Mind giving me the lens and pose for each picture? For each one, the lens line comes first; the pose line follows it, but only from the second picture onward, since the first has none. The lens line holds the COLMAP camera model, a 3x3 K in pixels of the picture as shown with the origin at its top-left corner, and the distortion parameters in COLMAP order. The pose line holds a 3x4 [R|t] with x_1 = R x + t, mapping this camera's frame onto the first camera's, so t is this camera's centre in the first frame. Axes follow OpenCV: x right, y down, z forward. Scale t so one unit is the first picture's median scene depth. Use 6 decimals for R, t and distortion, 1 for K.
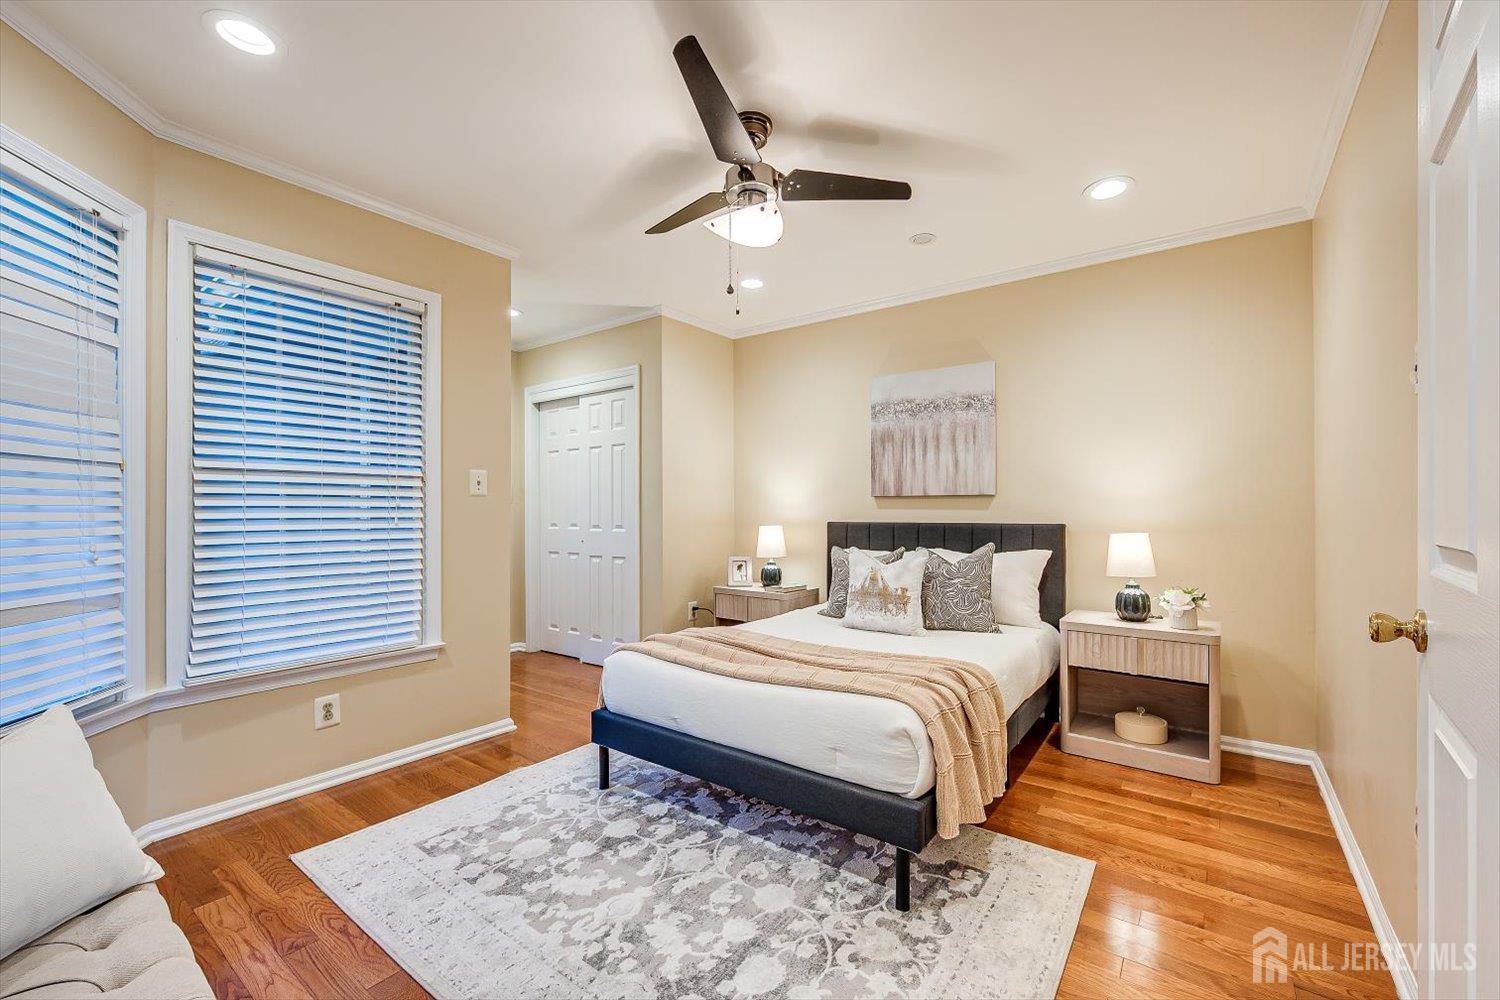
lens RADIAL K [[615.9, 0, 751.3], [0, 615.9, 506.1], [0, 0, 1]] dist [-0.000754, -0.000067]
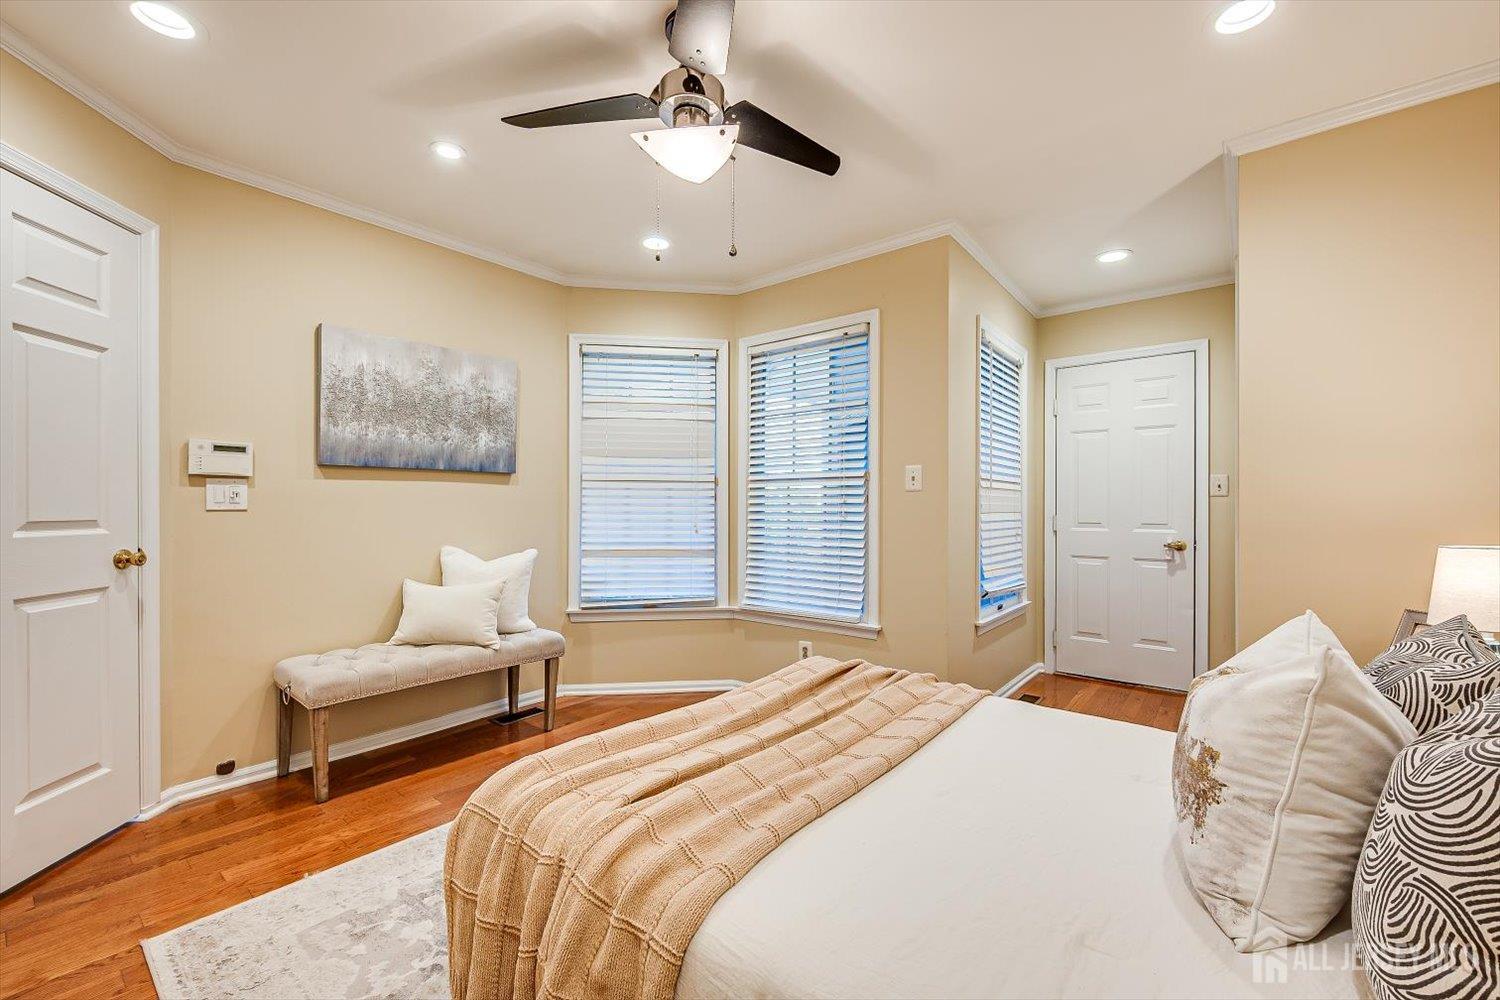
lens RADIAL K [[615.9, 0, 750.9], [0, 615.9, 506.0], [0, 0, 1]] dist [-0.000754, -0.000067]
pose [[-0.022229, 0.001626, -0.999752, 0.629632], [0.009122, 0.999957, 0.001424, 0.004109], [0.999711, -0.009088, -0.022243, 0.840191]]
